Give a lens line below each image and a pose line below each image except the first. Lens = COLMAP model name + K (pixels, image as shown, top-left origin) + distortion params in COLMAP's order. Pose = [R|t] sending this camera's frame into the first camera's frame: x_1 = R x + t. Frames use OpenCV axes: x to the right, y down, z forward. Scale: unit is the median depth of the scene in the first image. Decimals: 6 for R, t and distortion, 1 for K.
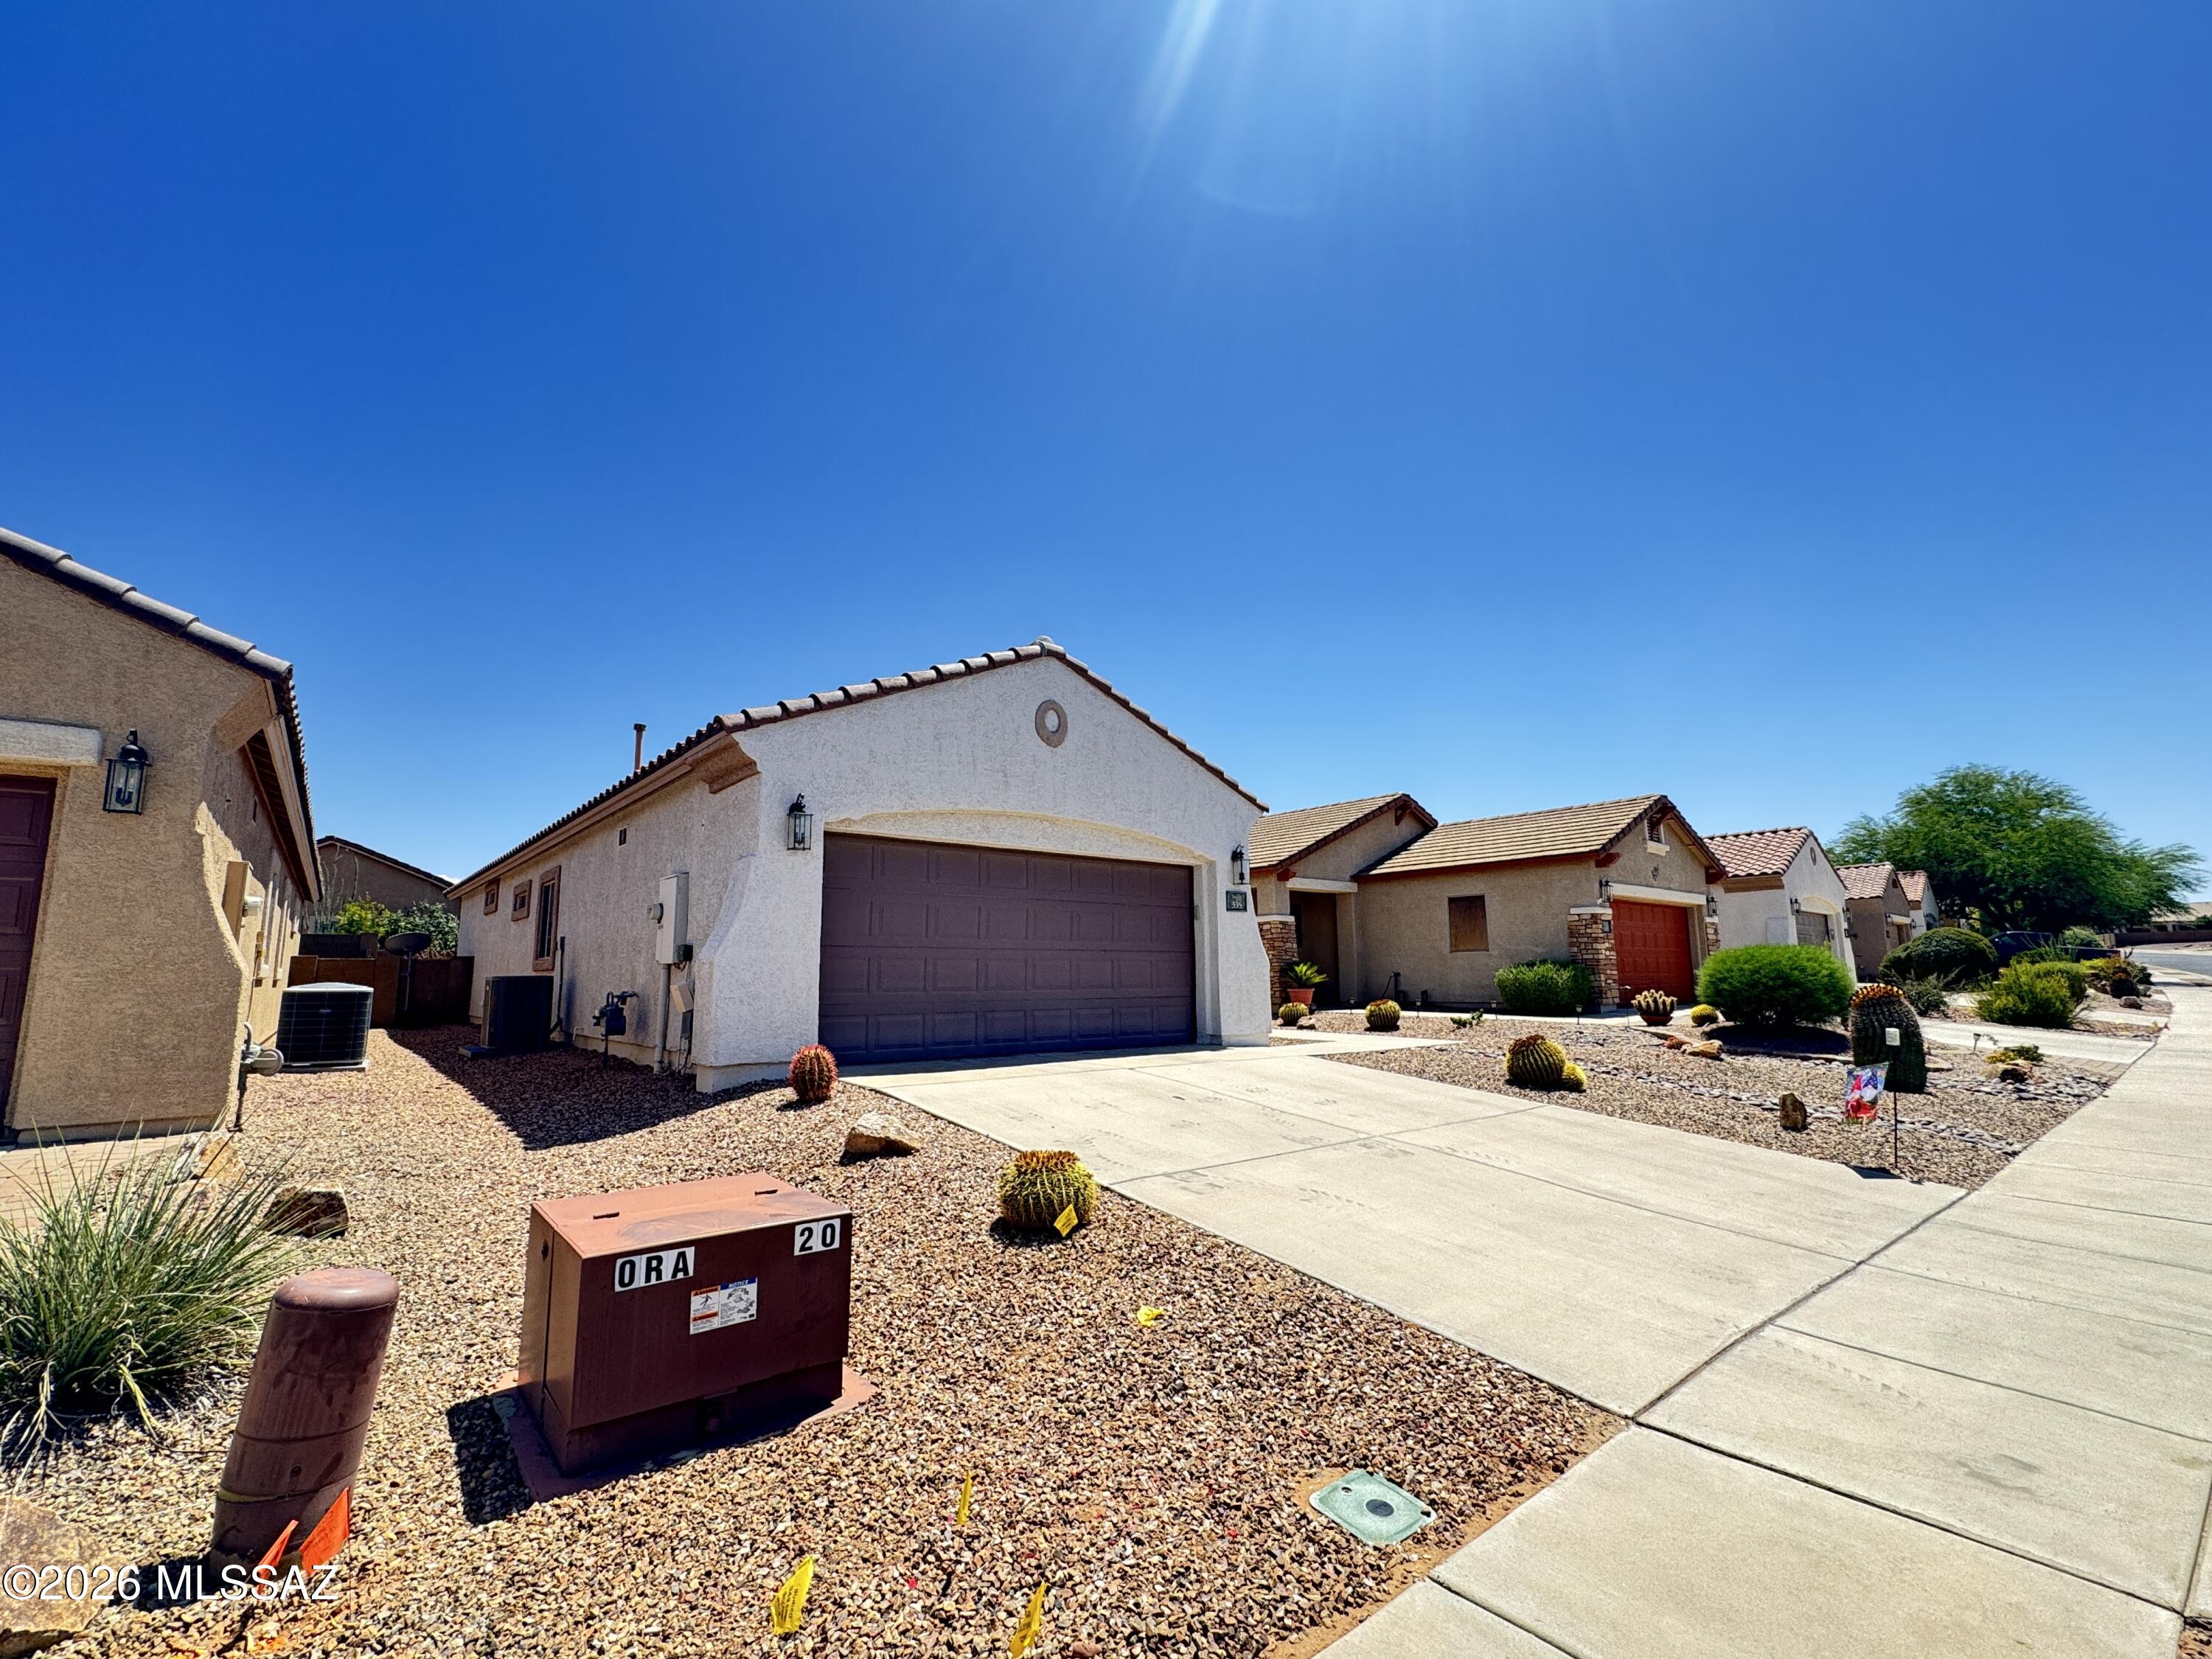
lens RADIAL K [[971.8, 0, 1098.5], [0, 971.8, 826.7], [0, 0, 1]] dist [0.000985, -0.000356]
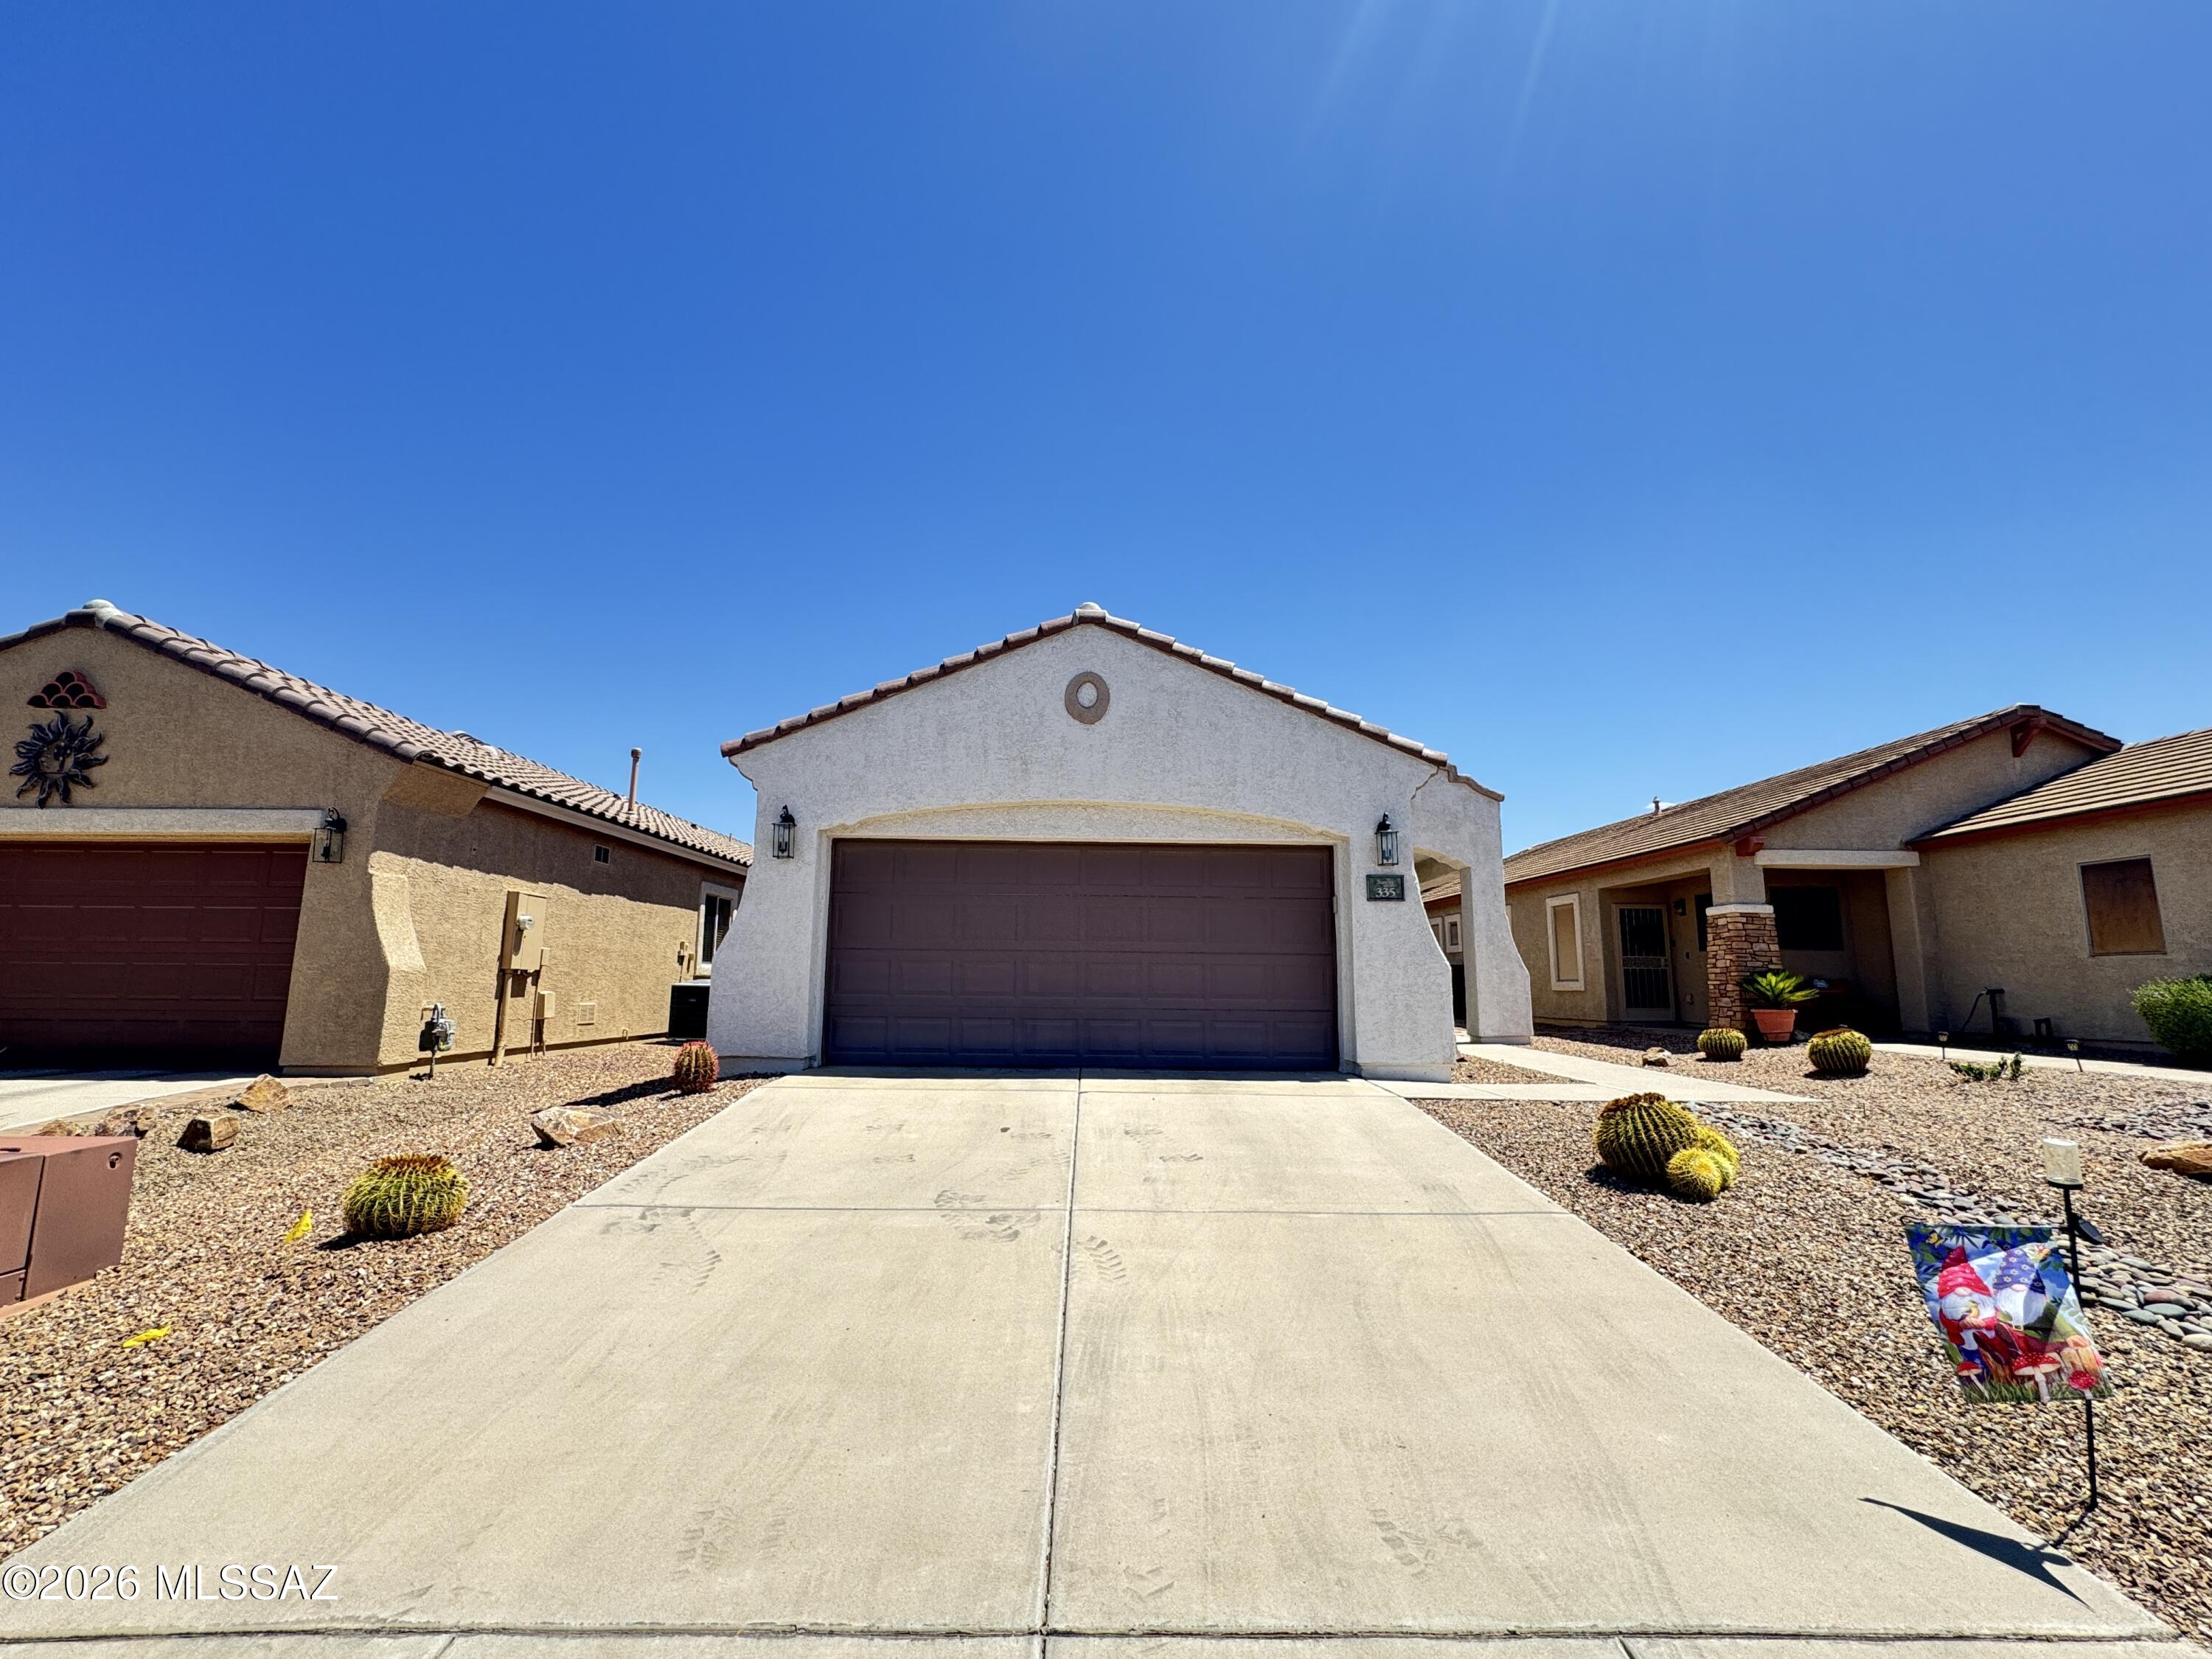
lens RADIAL K [[971.8, 0, 1101.7], [0, 971.8, 828.8], [0, 0, 1]] dist [0.000985, -0.000356]
pose [[0.787588, -0.080939, -0.610864, 0.470604], [0.078297, 0.996445, -0.031081, 0.039798], [0.611208, -0.023350, 0.791126, 0.283567]]
